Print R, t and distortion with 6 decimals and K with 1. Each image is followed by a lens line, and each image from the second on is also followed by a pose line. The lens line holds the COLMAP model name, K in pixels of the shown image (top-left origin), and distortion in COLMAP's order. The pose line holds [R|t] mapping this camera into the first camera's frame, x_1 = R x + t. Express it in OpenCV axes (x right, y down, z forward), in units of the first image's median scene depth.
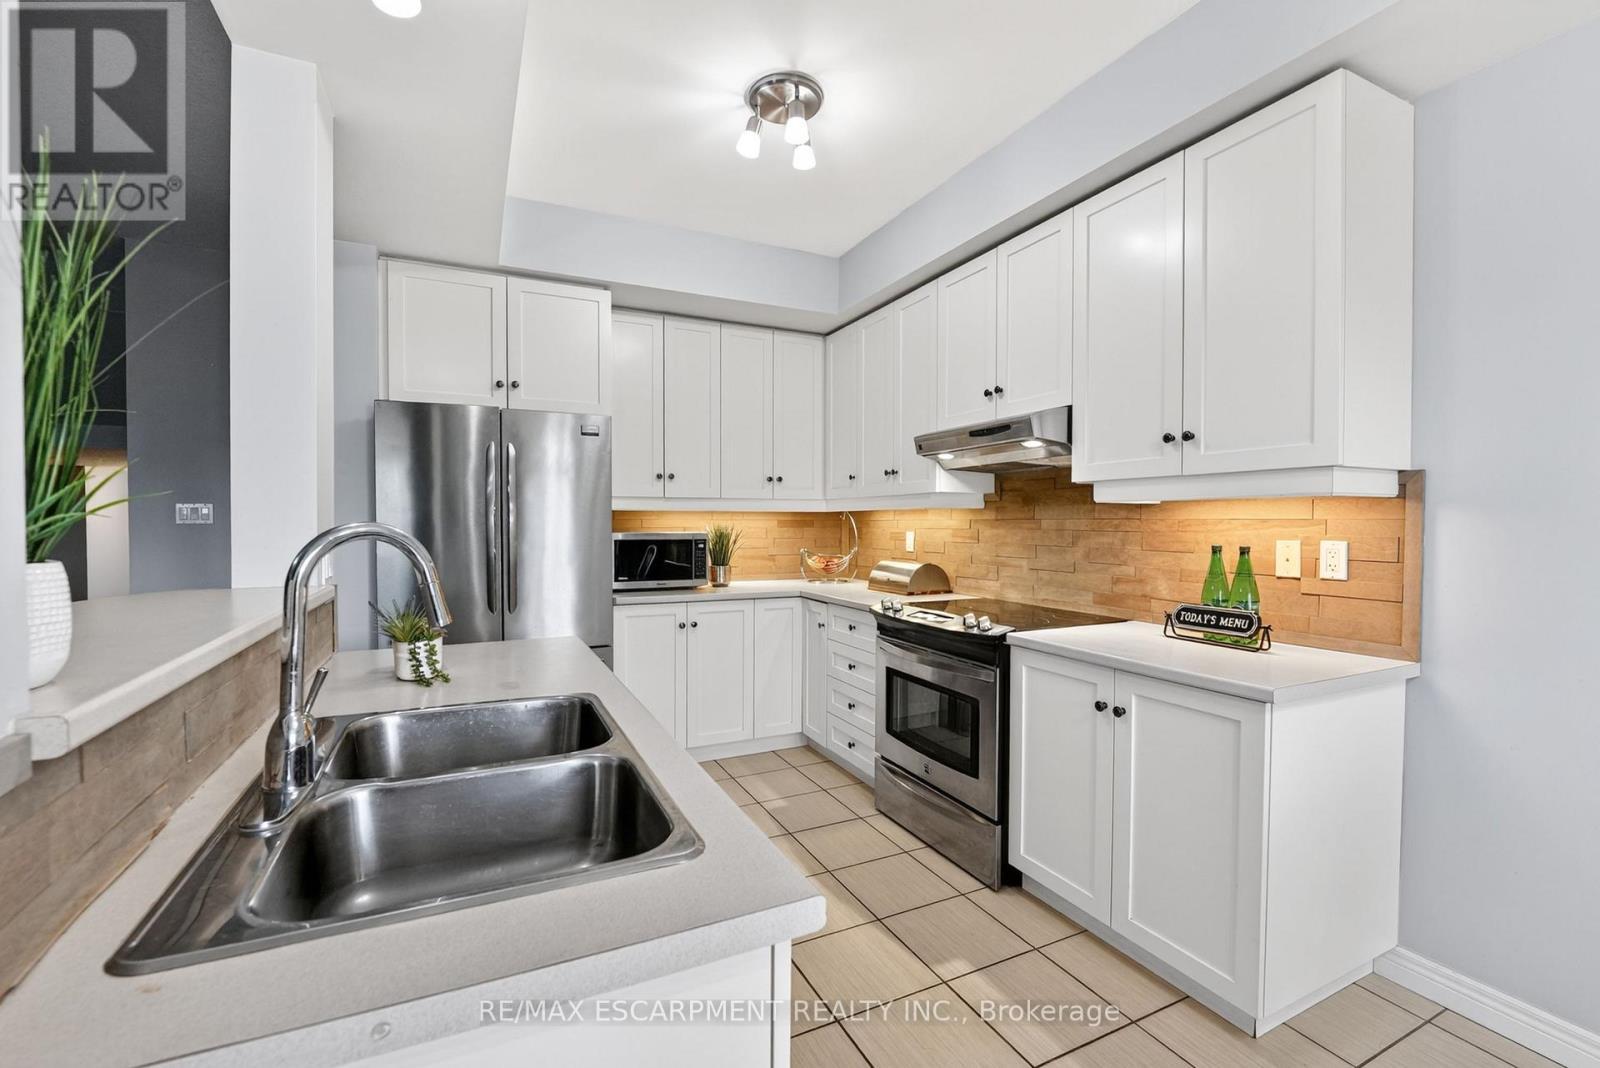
lens RADIAL K [[698.1, 0, 800.0], [0, 698.1, 534.0], [0, 0, 1]] dist [-0.000184, -0.000031]
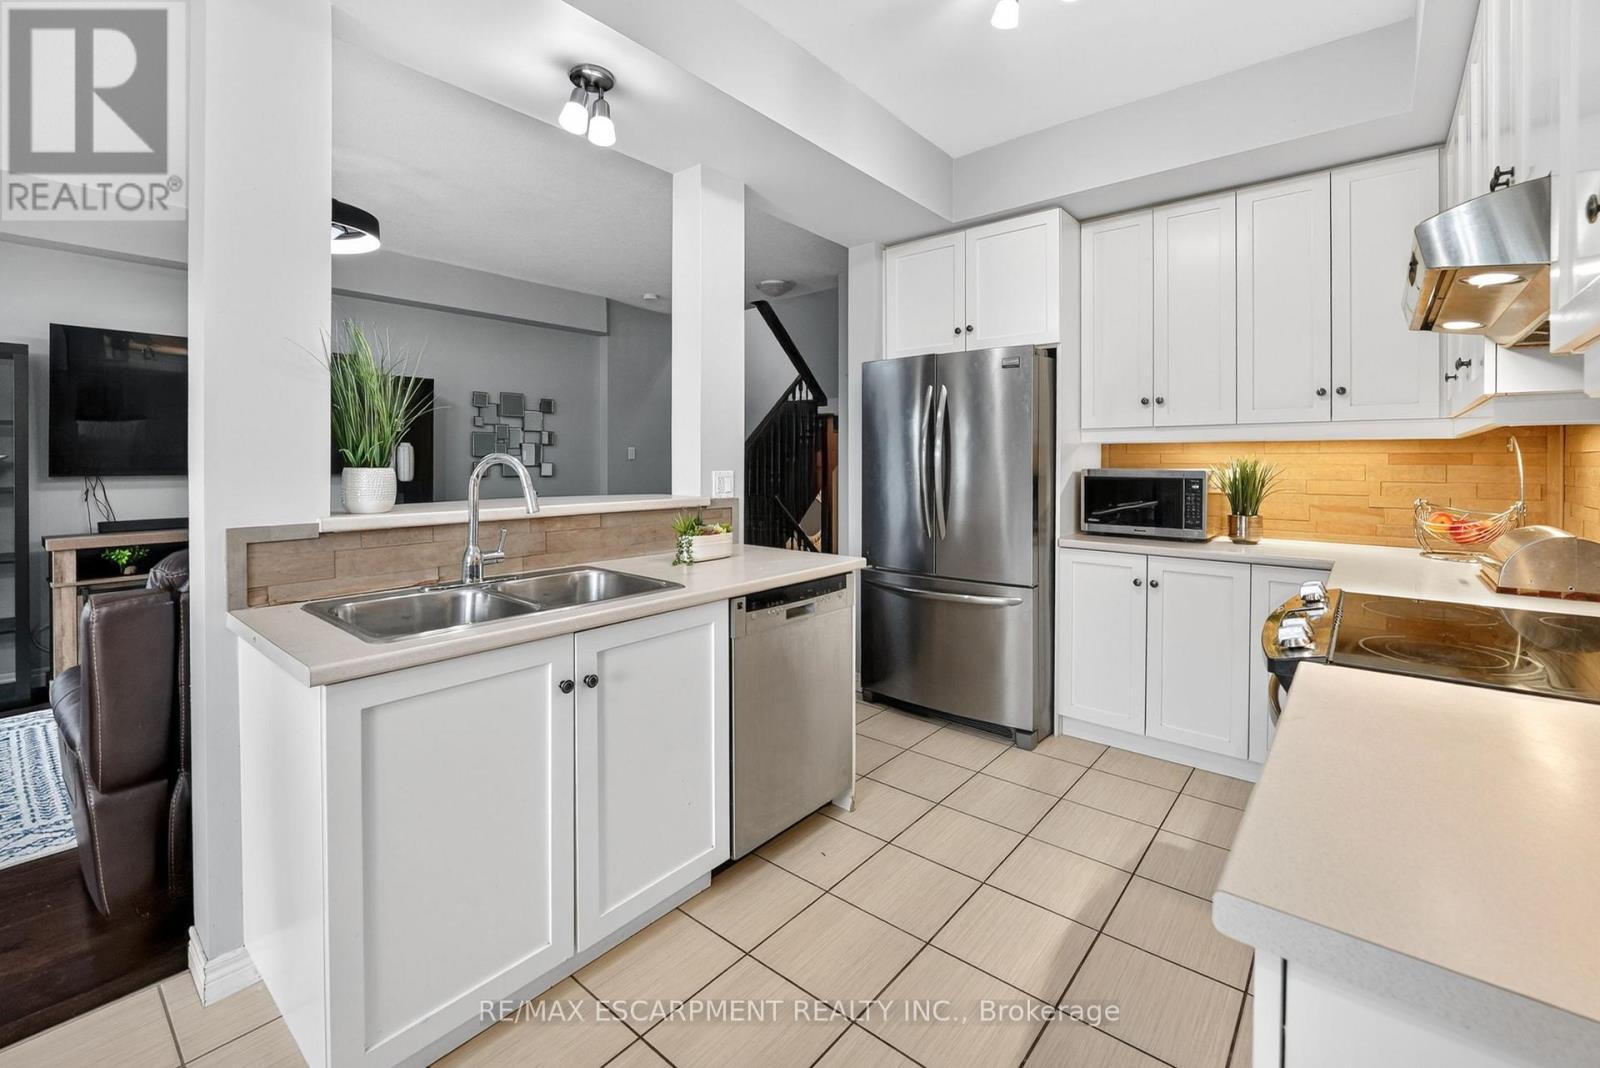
lens RADIAL K [[689.7, 0, 756.9], [0, 689.7, 469.3], [0, 0, 1]] dist [-0.001364, -0.000099]
pose [[0.384338, 0.009409, -0.923145, 0.408135], [-0.013786, 0.999895, 0.004452, 0.000245], [0.923090, 0.011015, 0.384427, 0.267914]]
